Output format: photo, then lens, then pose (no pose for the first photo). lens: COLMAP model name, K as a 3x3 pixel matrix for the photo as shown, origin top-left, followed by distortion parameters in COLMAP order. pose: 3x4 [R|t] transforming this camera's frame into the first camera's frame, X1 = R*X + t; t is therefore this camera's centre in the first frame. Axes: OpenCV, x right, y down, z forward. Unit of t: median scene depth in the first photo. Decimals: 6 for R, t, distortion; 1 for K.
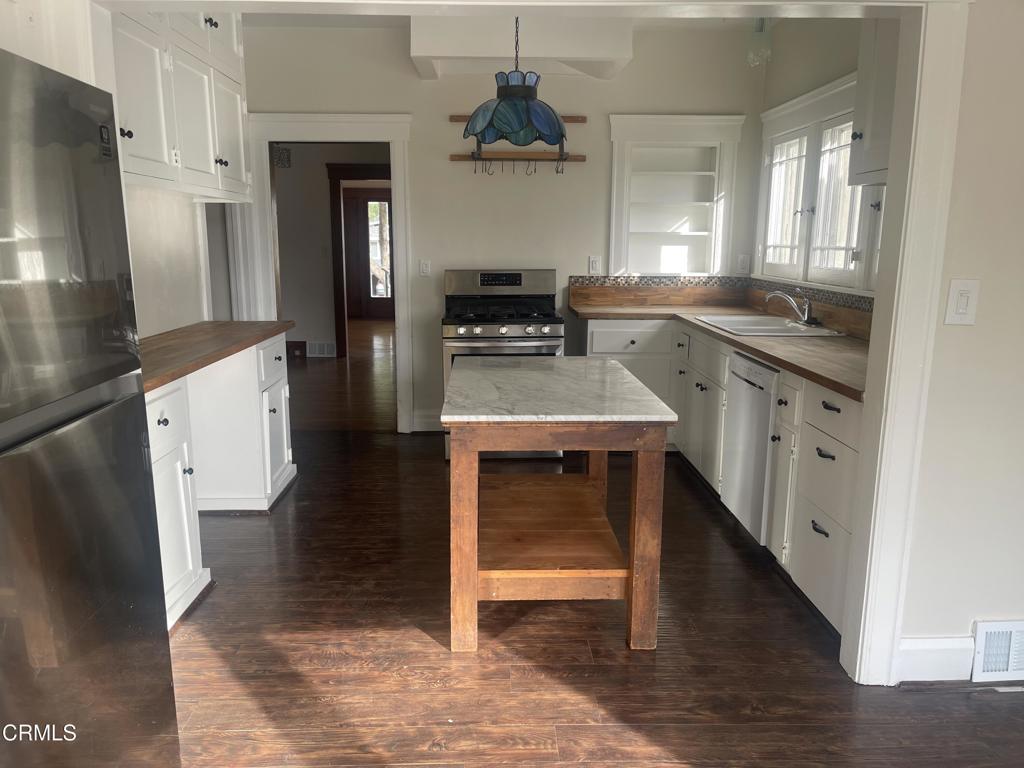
lens RADIAL K [[777.1, 0, 509.3], [0, 777.1, 390.8], [0, 0, 1]] dist [0.060115, -0.064626]
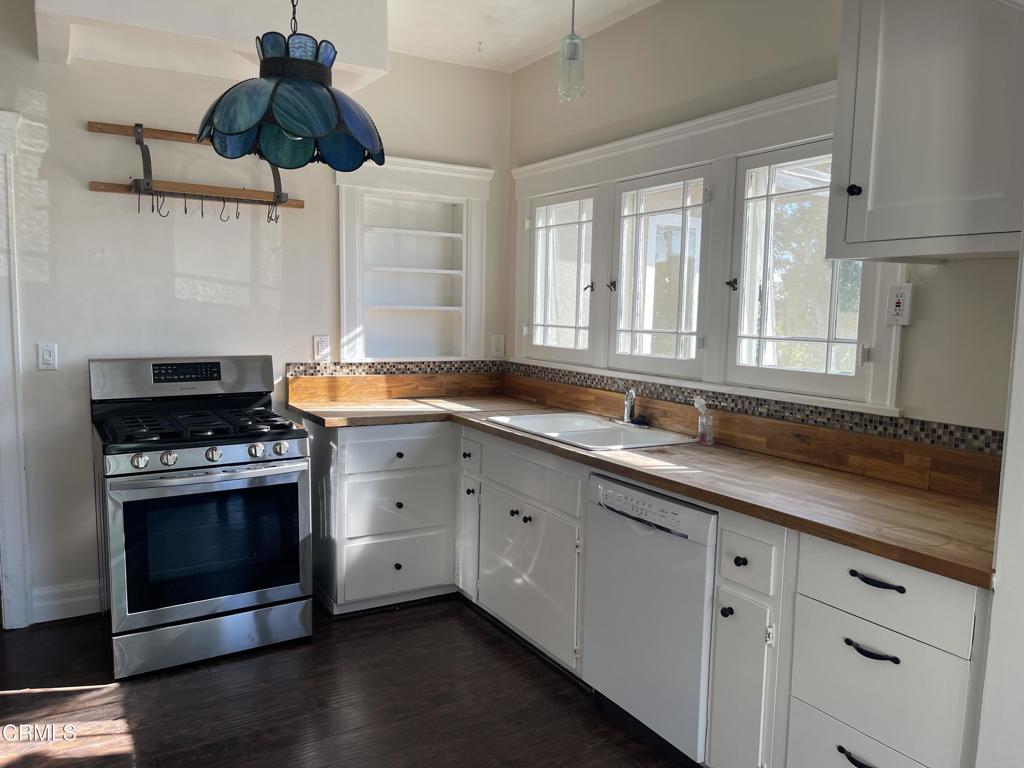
lens RADIAL K [[777.1, 0, 511.3], [0, 777.1, 390.8], [0, 0, 1]] dist [0.060115, -0.064626]
pose [[0.872549, -0.041247, 0.486782, -0.100195], [0.079956, 0.995050, -0.059006, -0.069608], [-0.481939, 0.090407, 0.871528, 0.302577]]
